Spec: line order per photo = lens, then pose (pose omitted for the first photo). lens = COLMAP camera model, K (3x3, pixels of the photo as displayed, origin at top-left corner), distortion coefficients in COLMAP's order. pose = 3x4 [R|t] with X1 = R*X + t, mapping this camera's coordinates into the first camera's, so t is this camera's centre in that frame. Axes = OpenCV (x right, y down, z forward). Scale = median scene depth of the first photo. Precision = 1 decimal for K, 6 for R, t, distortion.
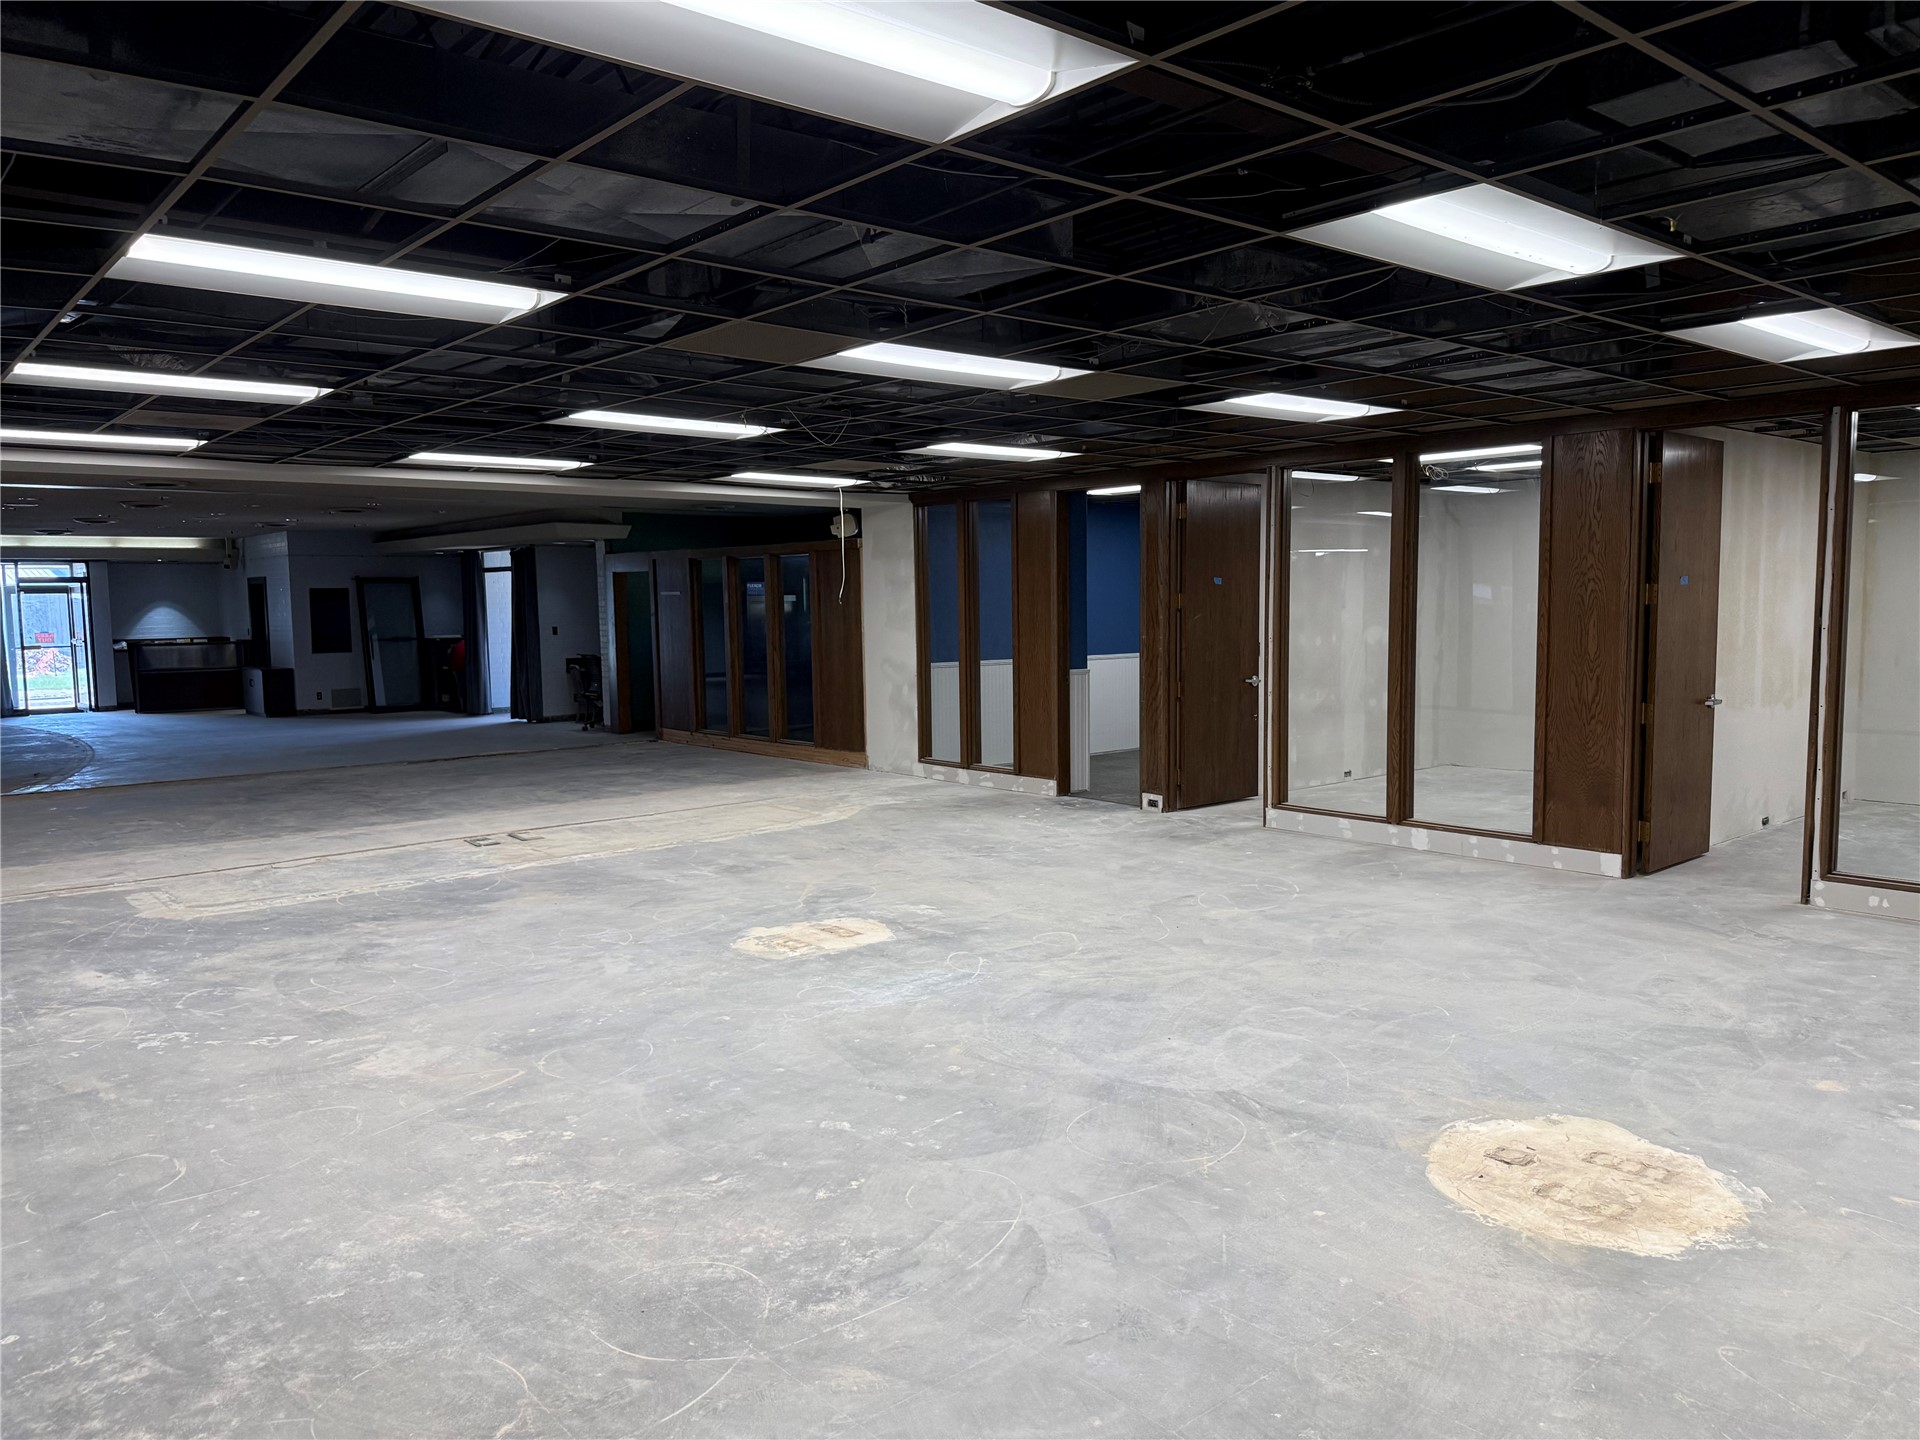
lens RADIAL K [[1340.0, 0, 944.7], [0, 1340.0, 717.6], [0, 0, 1]] dist [0.093281, -0.141707]
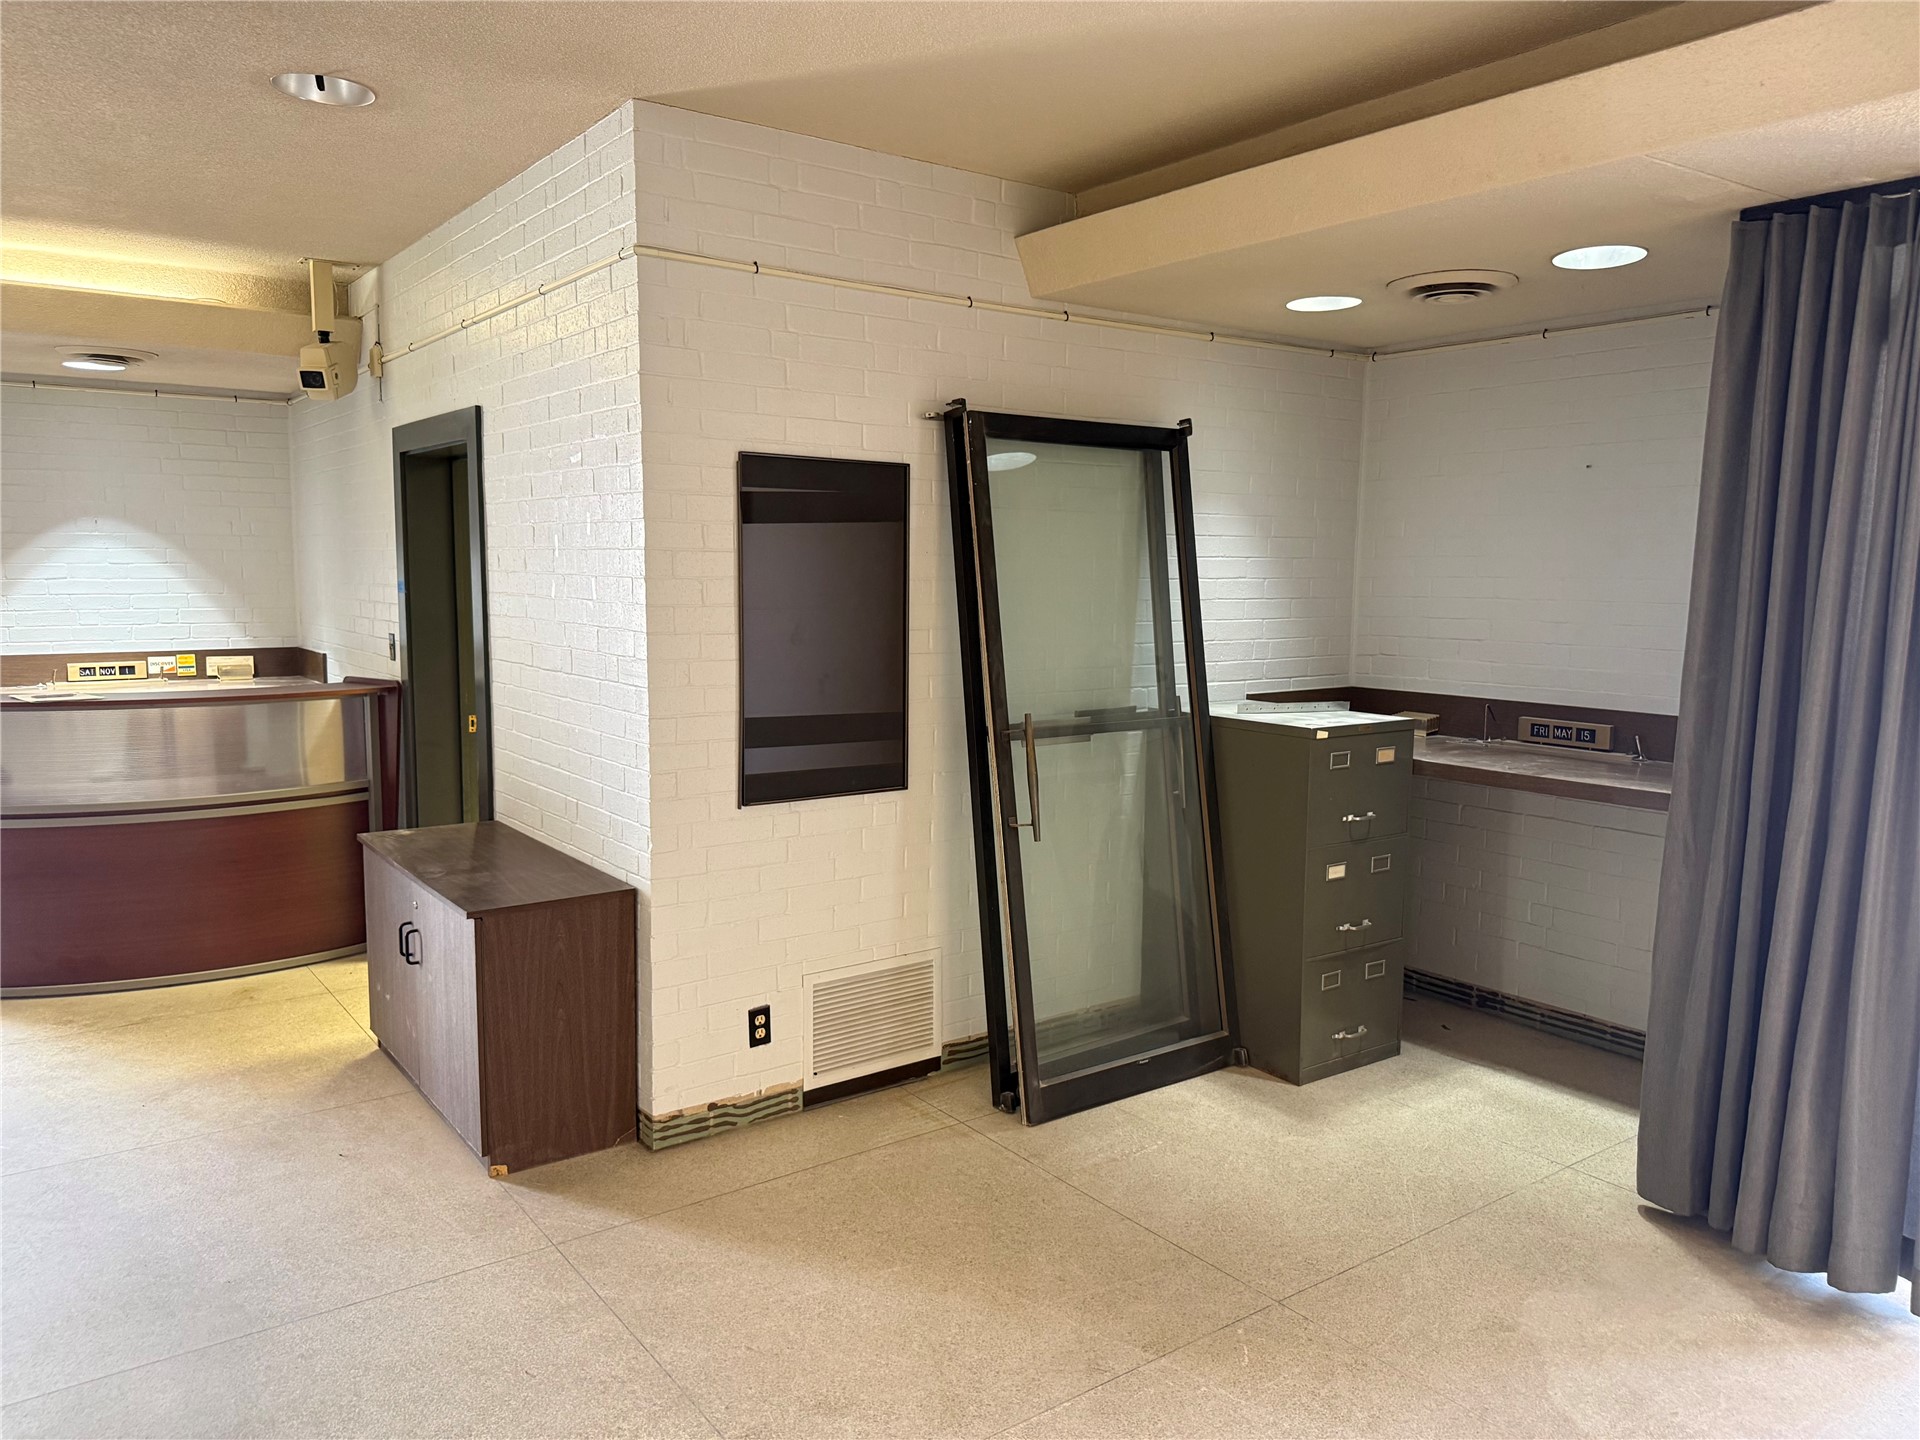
lens RADIAL K [[1340.0, 0, 944.7], [0, 1340.0, 717.6], [0, 0, 1]] dist [0.093281, -0.141707]
pose [[0.997196, 0.030792, -0.068207, -0.599370], [-0.028965, 0.999199, 0.027611, -0.092089], [0.069002, -0.025558, 0.997289, 1.154369]]
